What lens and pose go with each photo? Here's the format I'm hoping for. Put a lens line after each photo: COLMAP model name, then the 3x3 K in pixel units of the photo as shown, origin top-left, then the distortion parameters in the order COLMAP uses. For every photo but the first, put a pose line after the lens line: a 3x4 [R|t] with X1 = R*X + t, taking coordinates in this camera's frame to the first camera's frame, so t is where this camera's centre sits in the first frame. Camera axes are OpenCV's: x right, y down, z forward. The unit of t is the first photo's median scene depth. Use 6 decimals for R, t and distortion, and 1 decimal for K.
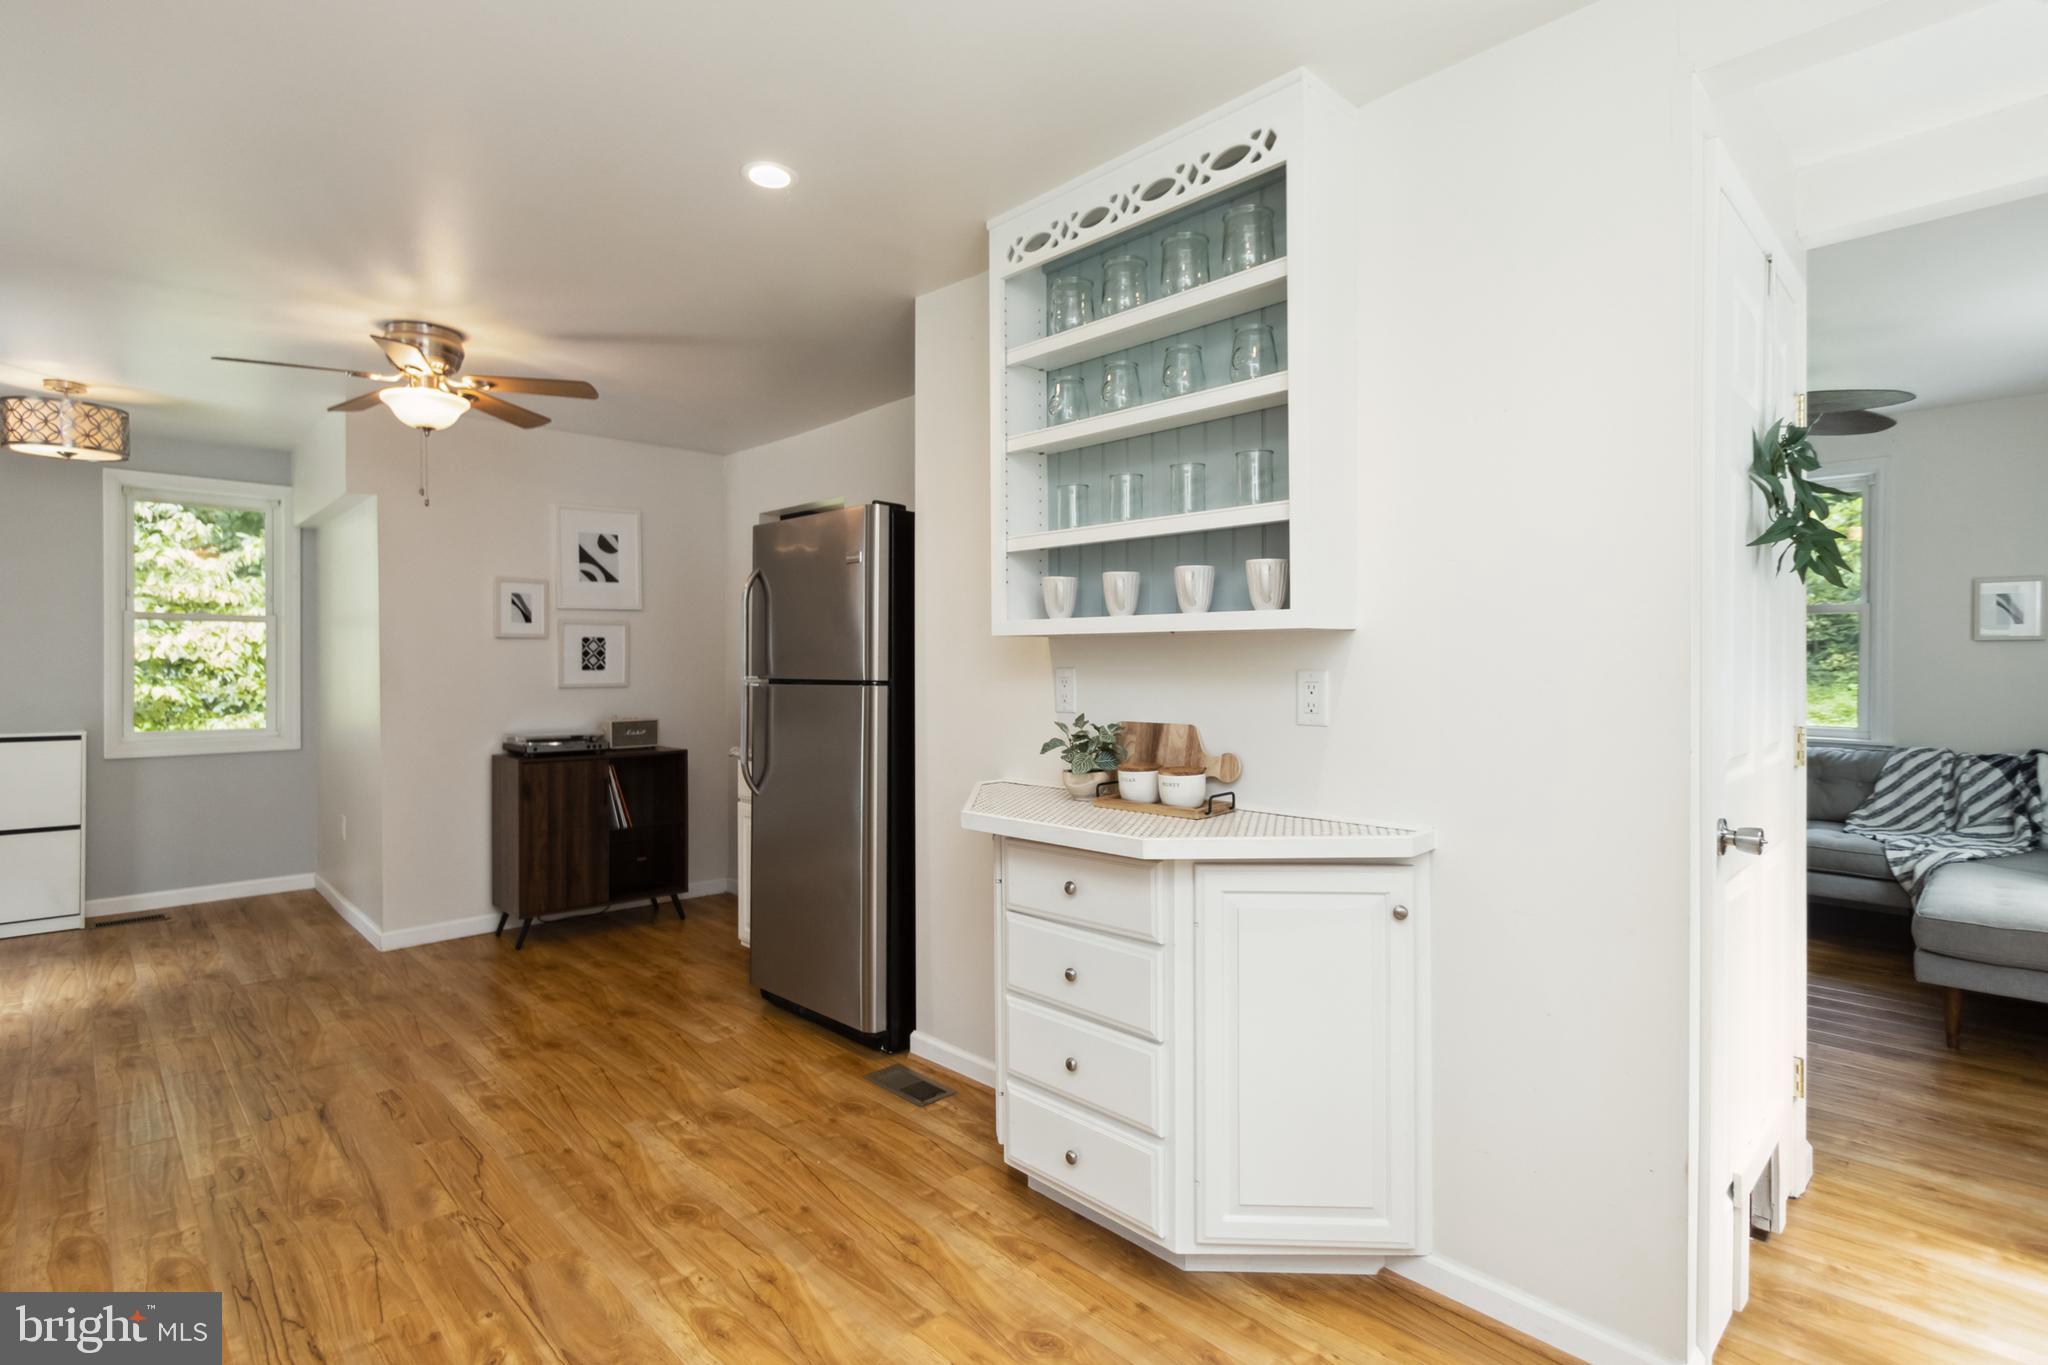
lens RADIAL K [[993.0, 0, 1042.8], [0, 993.0, 668.7], [0, 0, 1]] dist [0.002711, -0.000945]
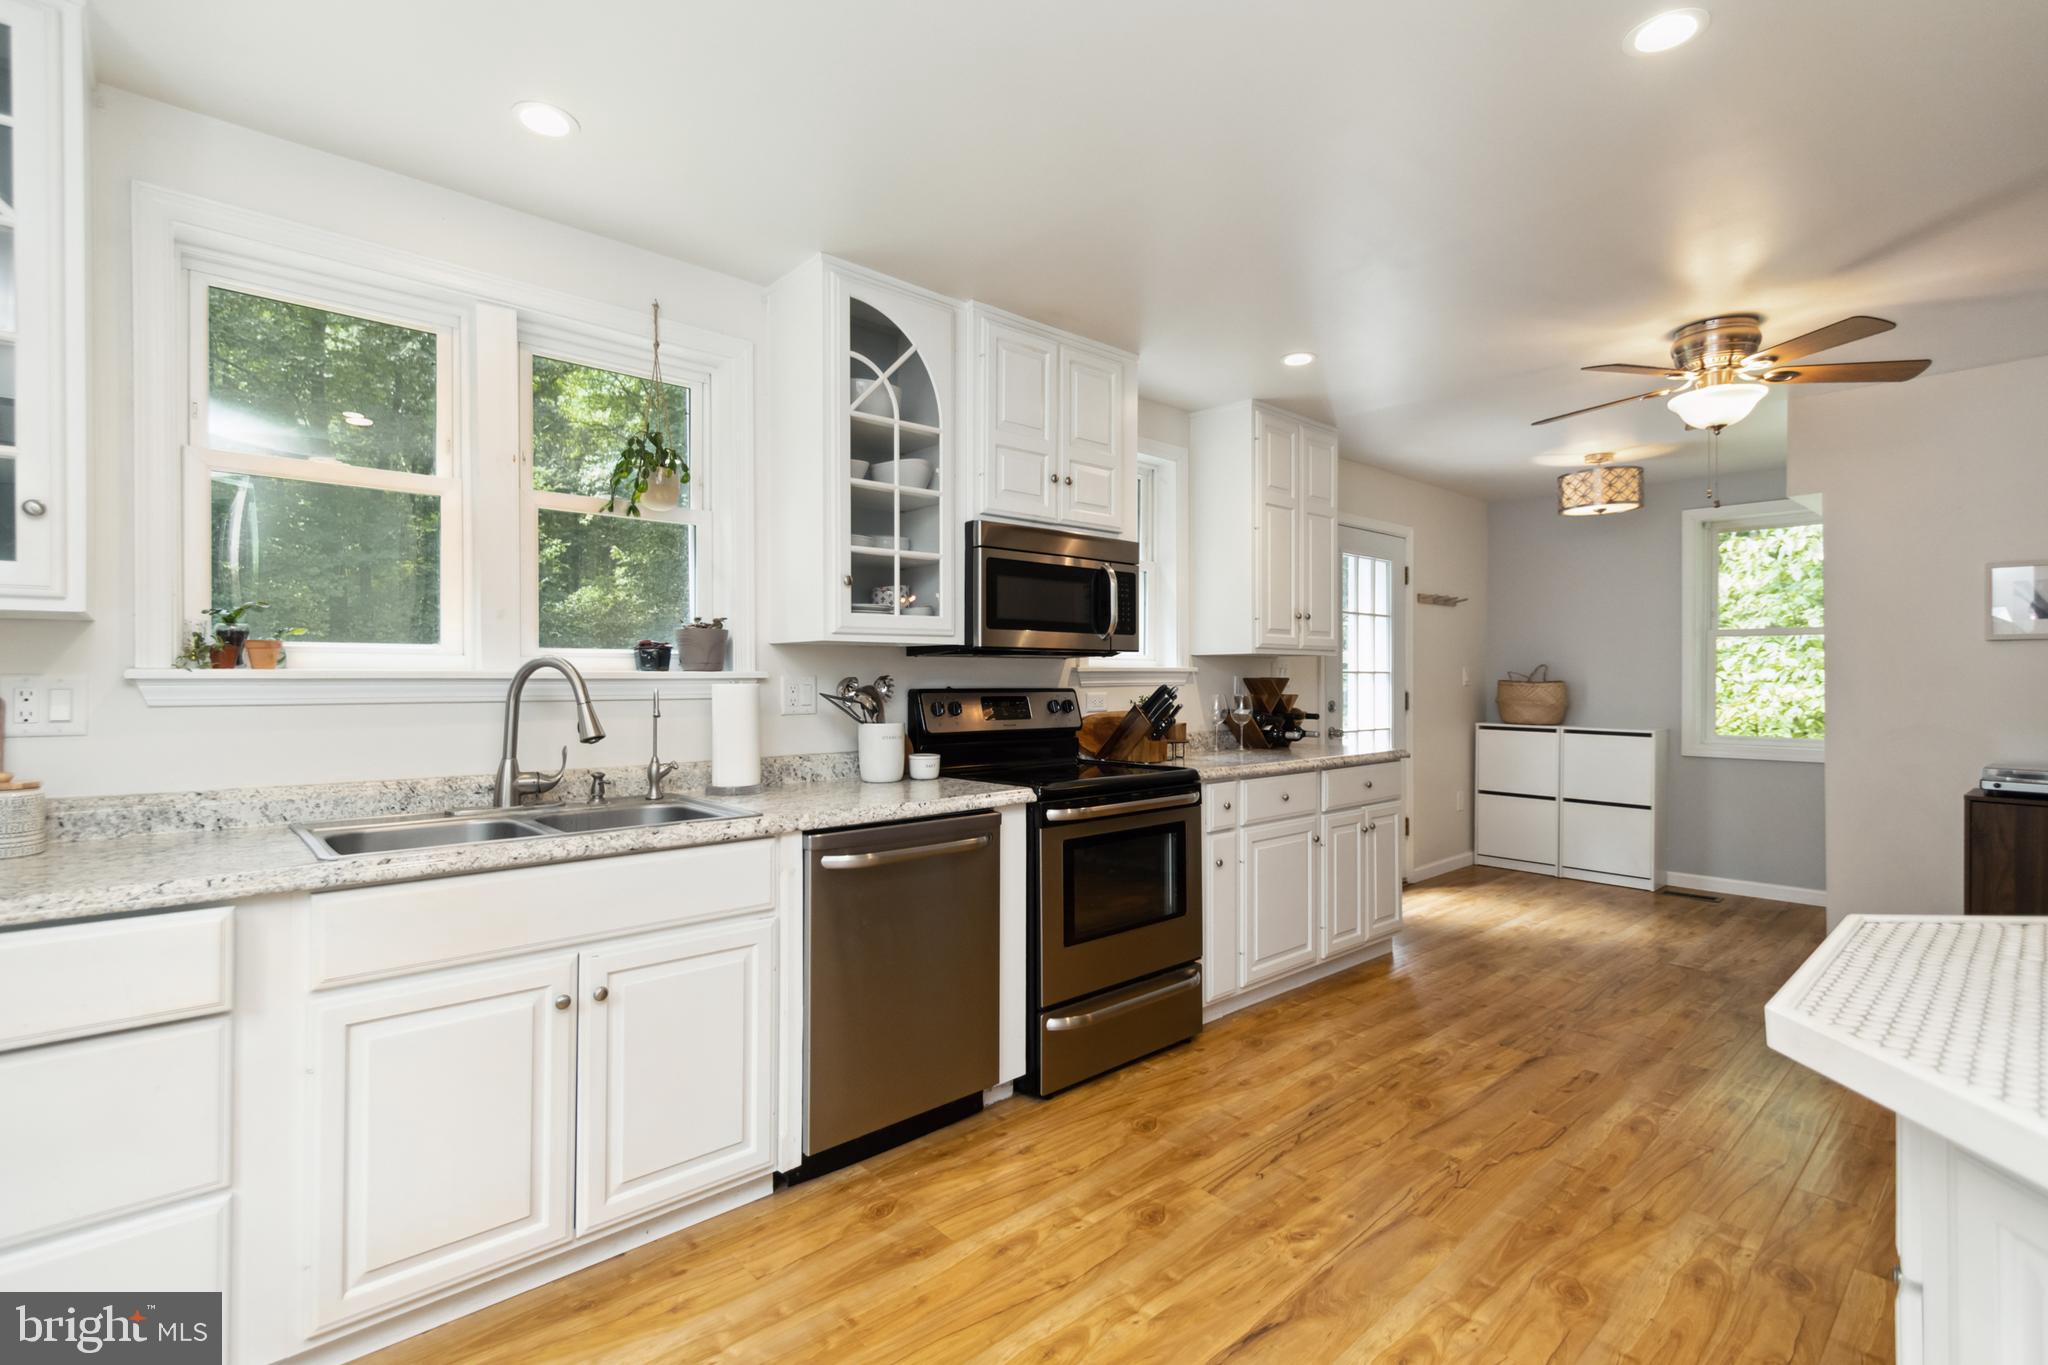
lens RADIAL K [[944.6, 0, 1004.5], [0, 944.6, 681.0], [0, 0, 1]] dist [0.008177, -0.000625]
pose [[-0.049323, 0.003552, -0.998777, 0.366043], [-0.008530, 0.999956, 0.003977, 0.006611], [0.998746, 0.008716, -0.049291, 0.395768]]
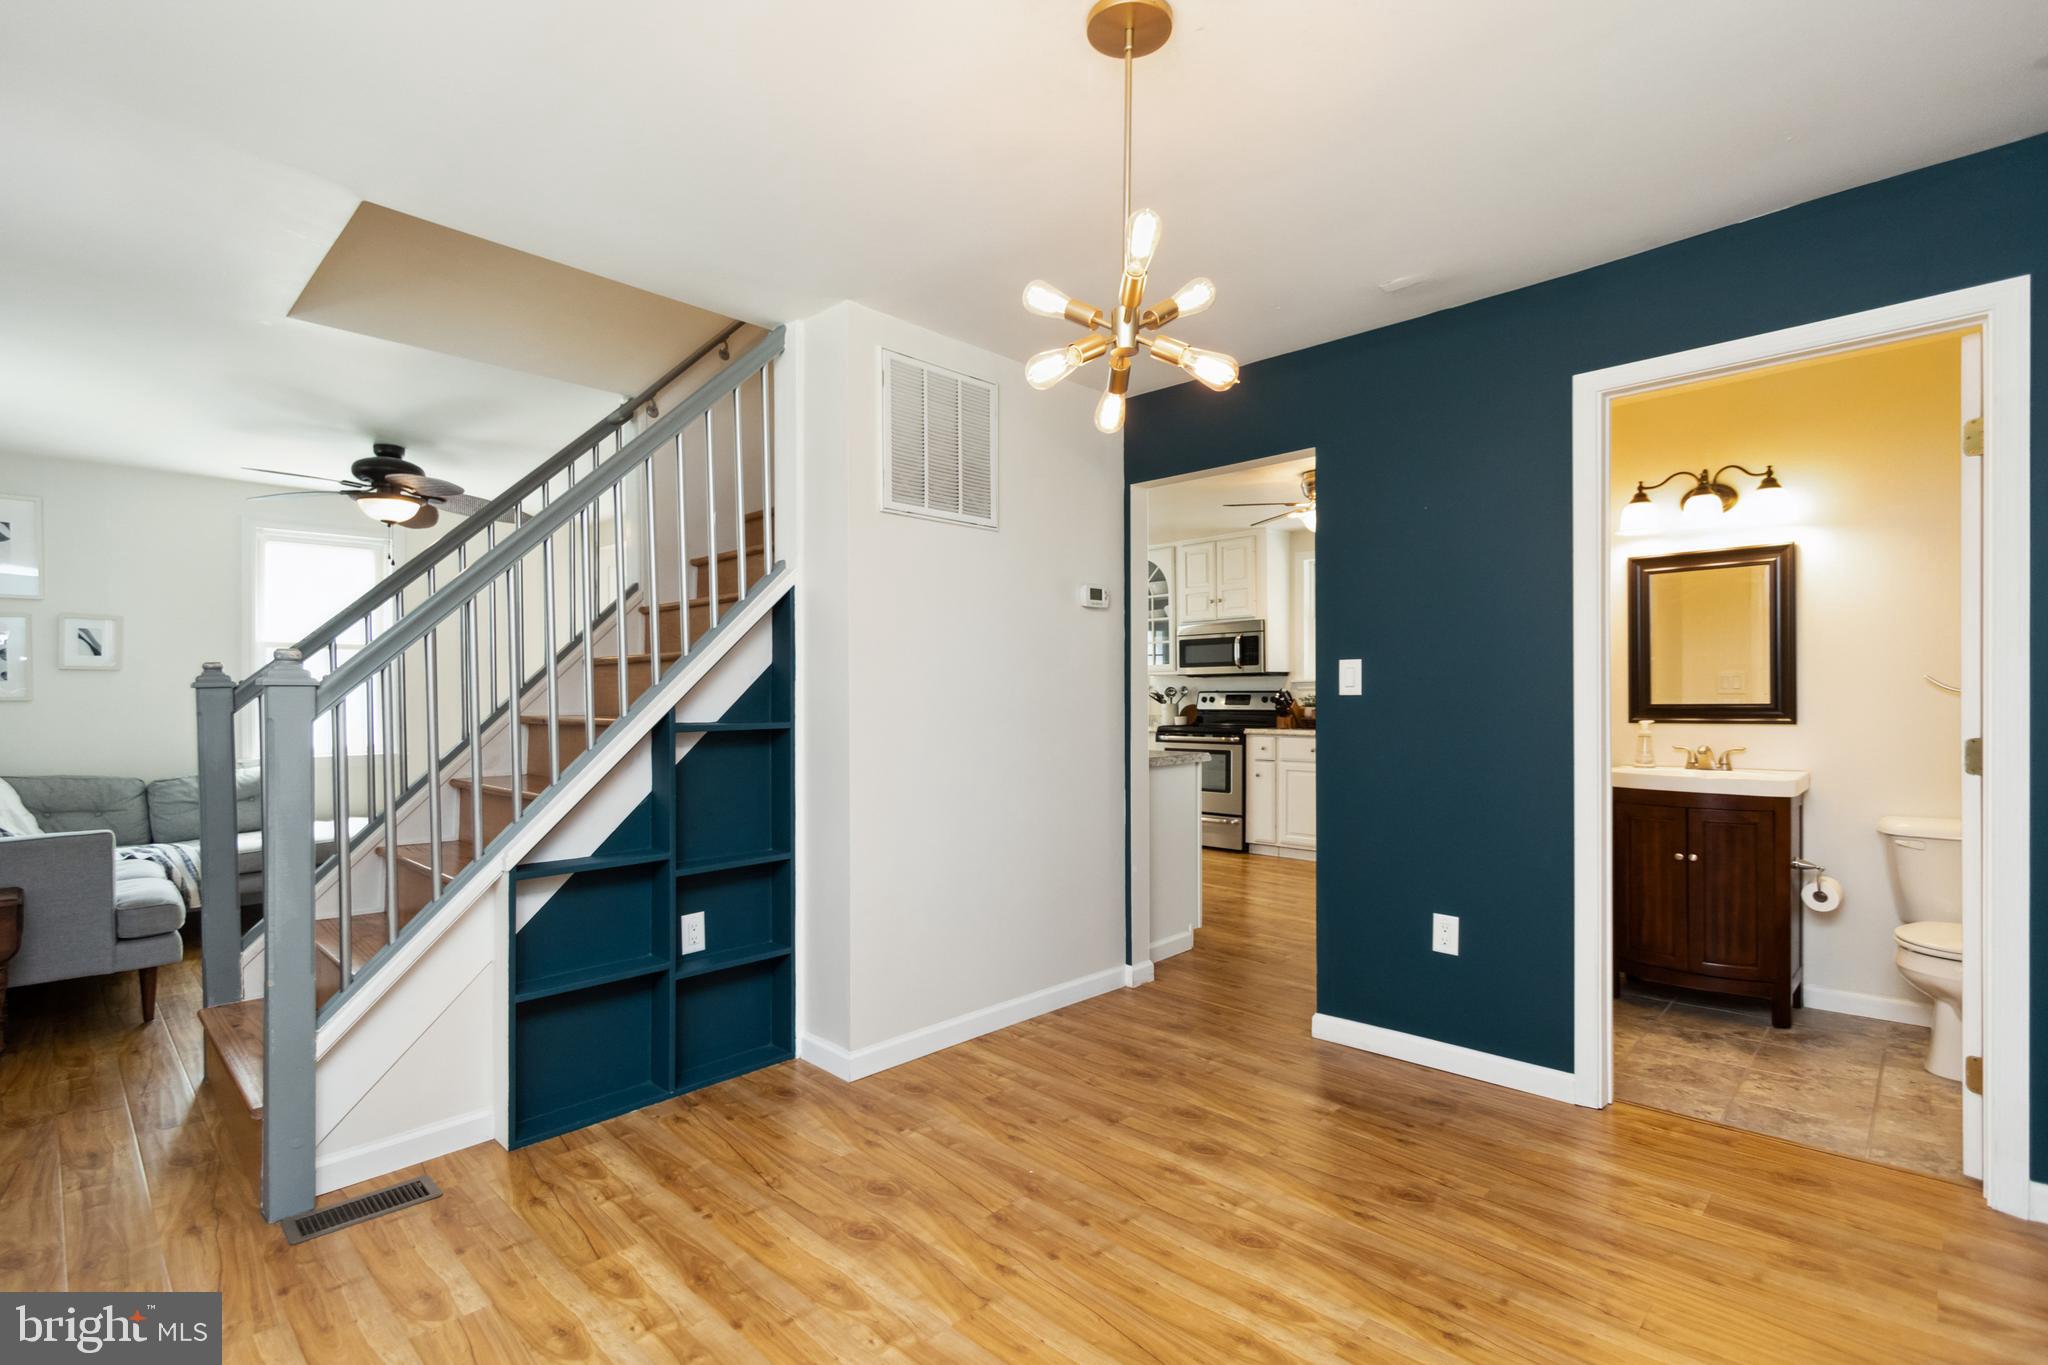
lens RADIAL K [[974.4, 0, 979.1], [0, 974.4, 697.6], [0, 0, 1]] dist [0.000141, -0.000417]
pose [[-0.999978, 0.006568, -0.000414, -0.058833], [0.006564, 0.999930, 0.009881, 0.006903], [0.000479, 0.009878, -0.999951, 2.878641]]
